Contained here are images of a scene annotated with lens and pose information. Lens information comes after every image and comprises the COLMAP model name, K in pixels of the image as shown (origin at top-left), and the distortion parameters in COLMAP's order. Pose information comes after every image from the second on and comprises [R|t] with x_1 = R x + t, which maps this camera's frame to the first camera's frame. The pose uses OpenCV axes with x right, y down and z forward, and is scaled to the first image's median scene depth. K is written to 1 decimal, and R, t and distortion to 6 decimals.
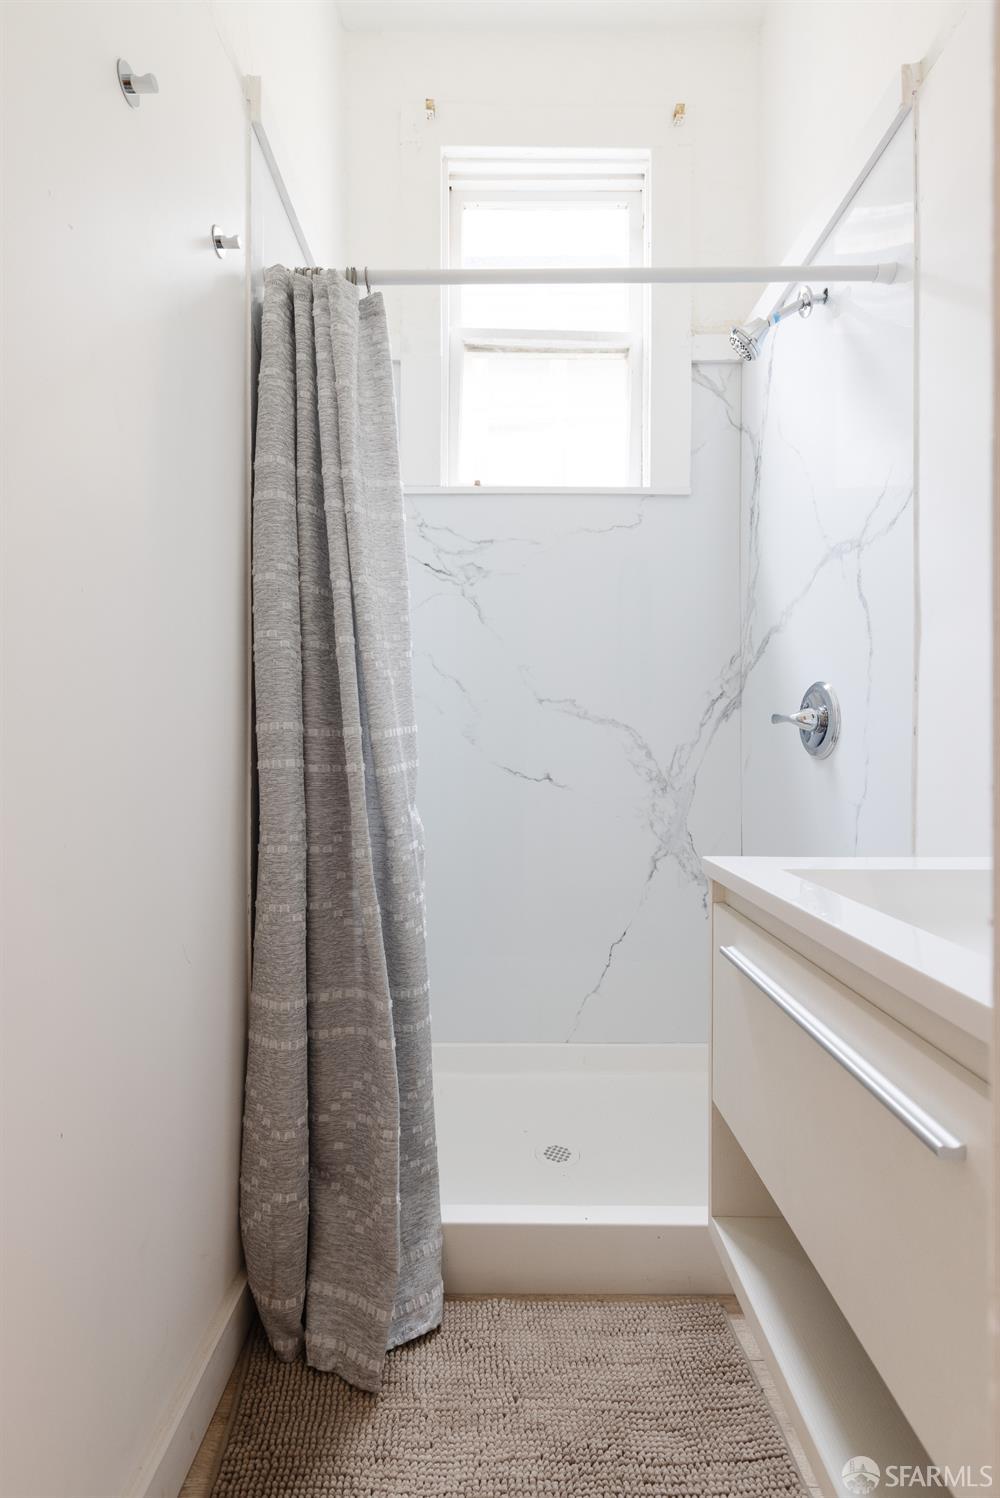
lens RADIAL K [[674.0, 0, 498.6], [0, 674.0, 756.8], [0, 0, 1]] dist [0.001535, -0.000185]
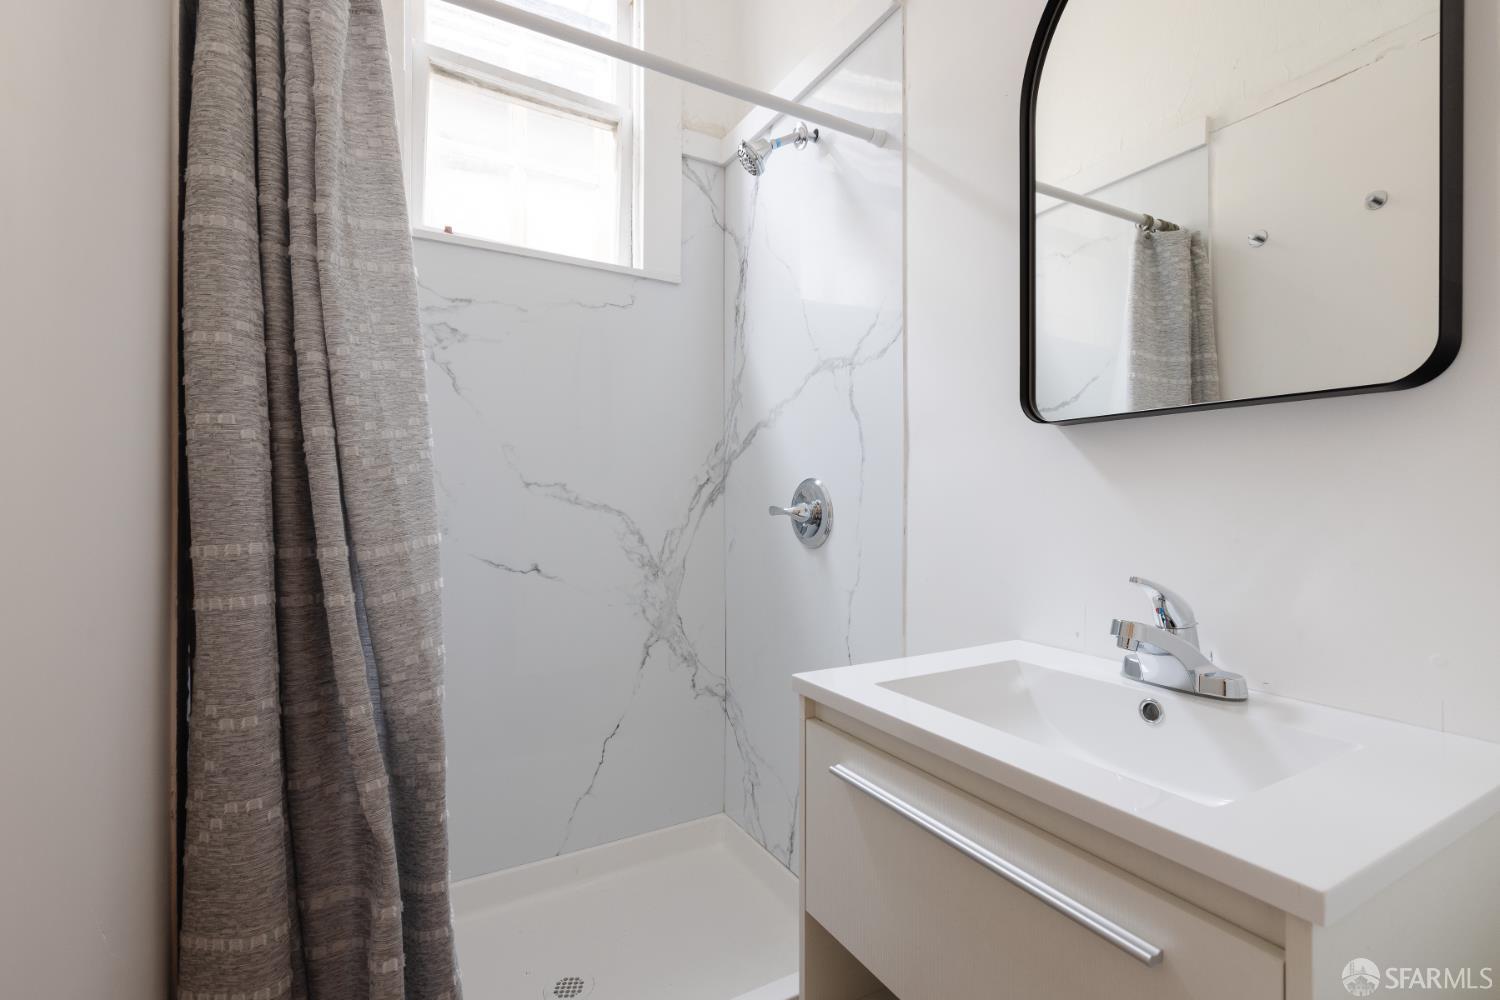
lens RADIAL K [[674.9, 0, 752.3], [0, 674.9, 501.8], [0, 0, 1]] dist [0.001535, -0.000185]
pose [[0.867775, -0.003686, 0.496943, -0.151868], [0.007350, 0.999958, -0.005417, -0.063806], [-0.496902, 0.008354, 0.867766, 0.077744]]
